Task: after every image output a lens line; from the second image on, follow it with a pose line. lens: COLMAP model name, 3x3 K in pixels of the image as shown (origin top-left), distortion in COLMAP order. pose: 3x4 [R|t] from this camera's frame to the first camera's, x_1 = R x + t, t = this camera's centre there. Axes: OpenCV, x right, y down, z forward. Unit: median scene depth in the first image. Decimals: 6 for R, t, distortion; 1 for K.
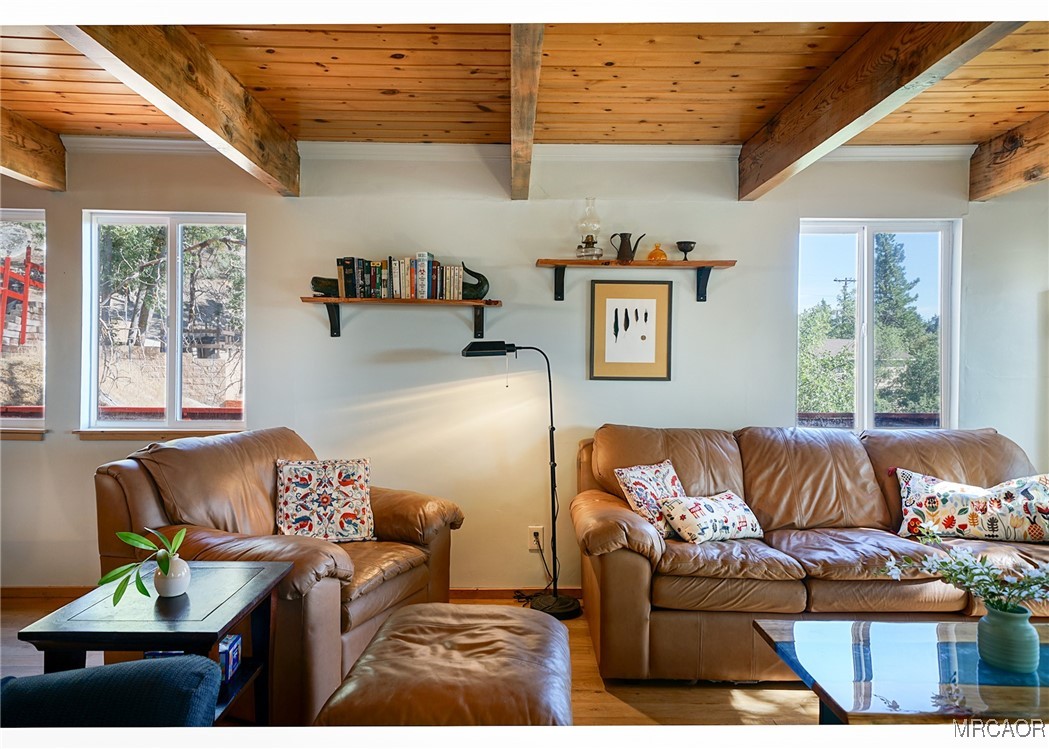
lens RADIAL K [[679.9, 0, 522.8], [0, 679.9, 368.5], [0, 0, 1]] dist [0.019957, 0.001061]
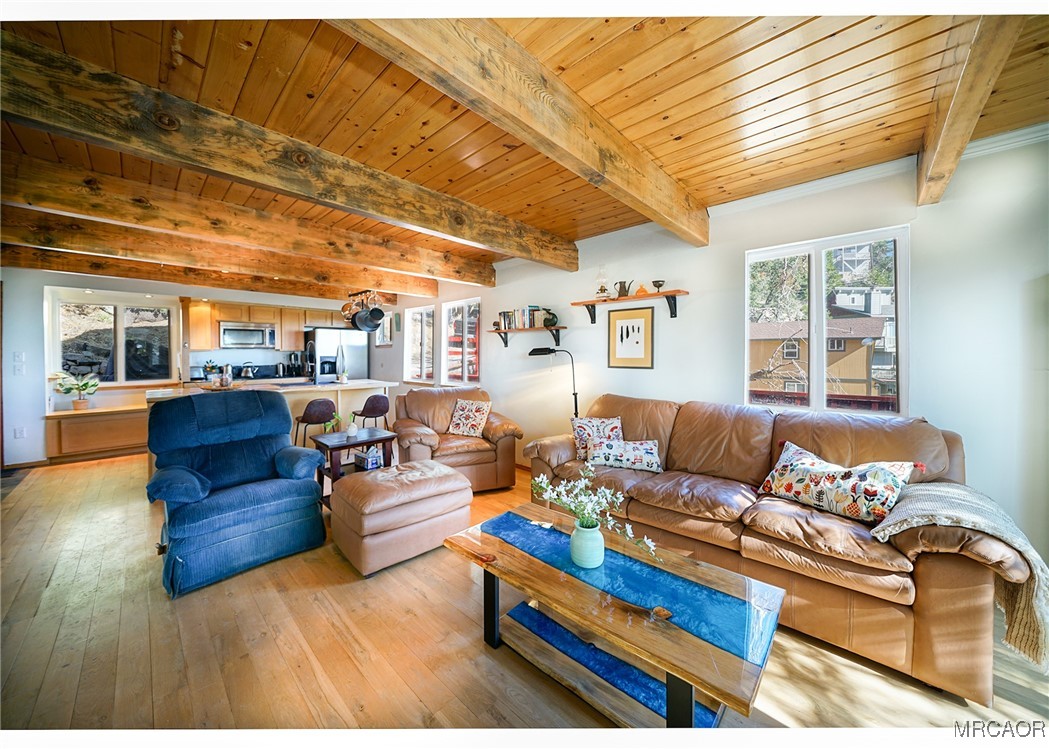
lens RADIAL K [[368.4, 0, 523.2], [0, 368.4, 359.7], [0, 0, 1]] dist [-0.030440, -0.000044]
pose [[0.719302, -0.005531, -0.694675, 0.624837], [0.002694, 0.999983, -0.005172, -0.000247], [0.694692, 0.001849, 0.719305, 0.183161]]
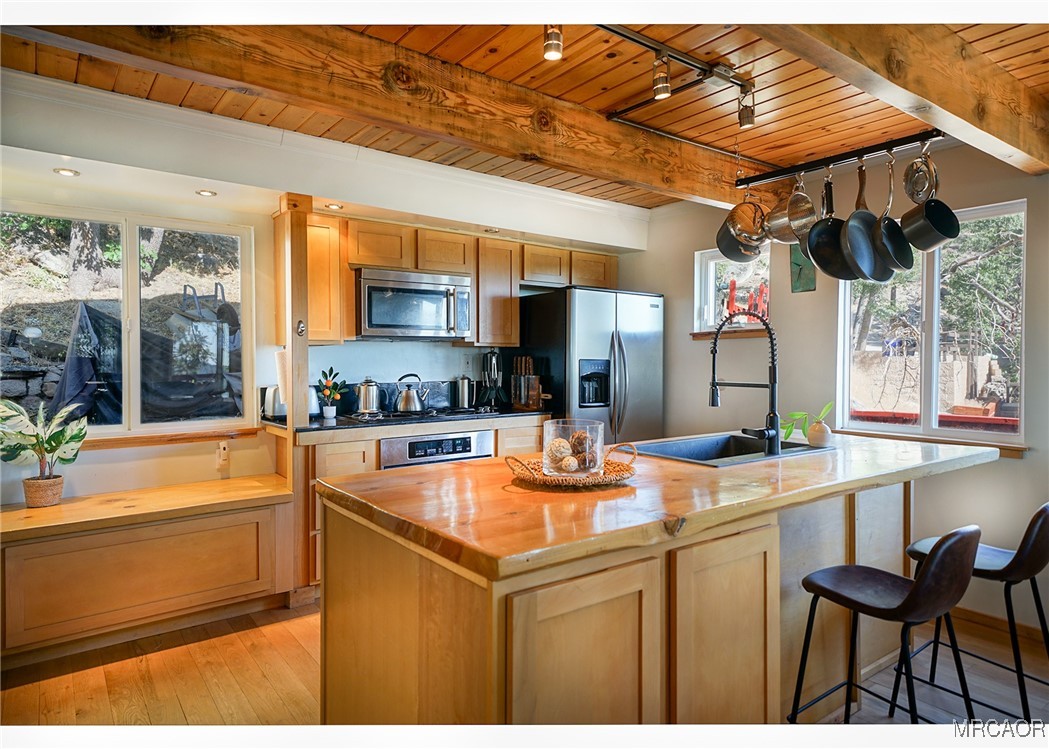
lens RADIAL K [[636.3, 0, 524.5], [0, 636.3, 374.5], [0, 0, 1]] dist [0.003342, 0.000719]
pose [[0.586850, 0.006074, -0.809673, -0.361683], [-0.002792, 0.999981, 0.005478, -0.007859], [0.809691, -0.000954, 0.586856, 0.002184]]
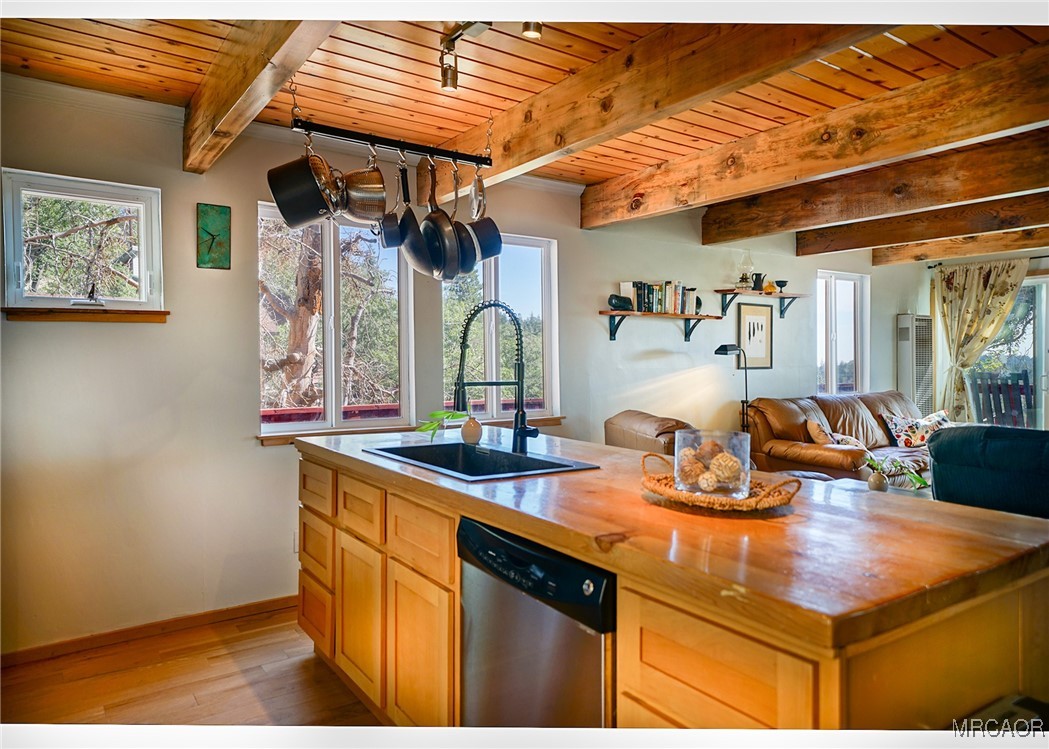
lens RADIAL K [[679.9, 0, 522.8], [0, 679.9, 368.5], [0, 0, 1]] dist [0.019957, 0.001061]
pose [[0.830028, -0.021023, 0.557325, -1.189301], [0.015518, 0.999773, 0.014601, -0.015709], [-0.557506, -0.003471, 0.830166, 0.021632]]
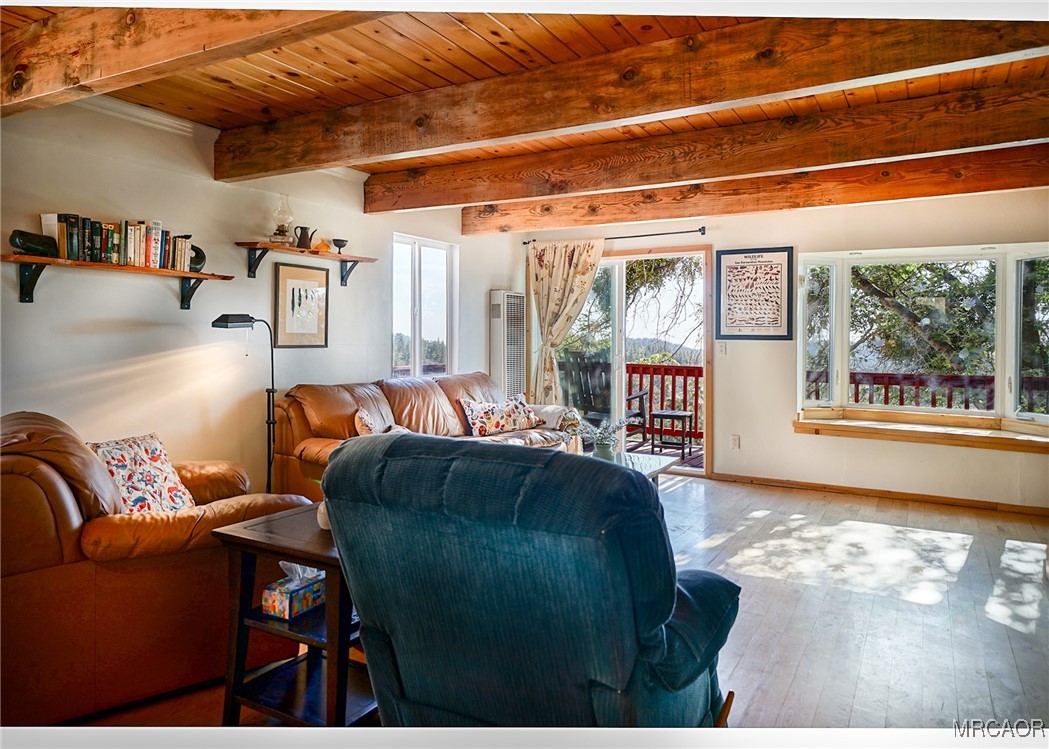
lens RADIAL K [[686.0, 0, 526.2], [0, 686.0, 322.2], [0, 0, 1]] dist [0.021585, 0.001430]
pose [[0.504539, 0.013574, 0.863282, -0.731115], [0.006632, 0.999786, -0.019597, -0.002094], [-0.863364, 0.015613, 0.504341, 0.043846]]
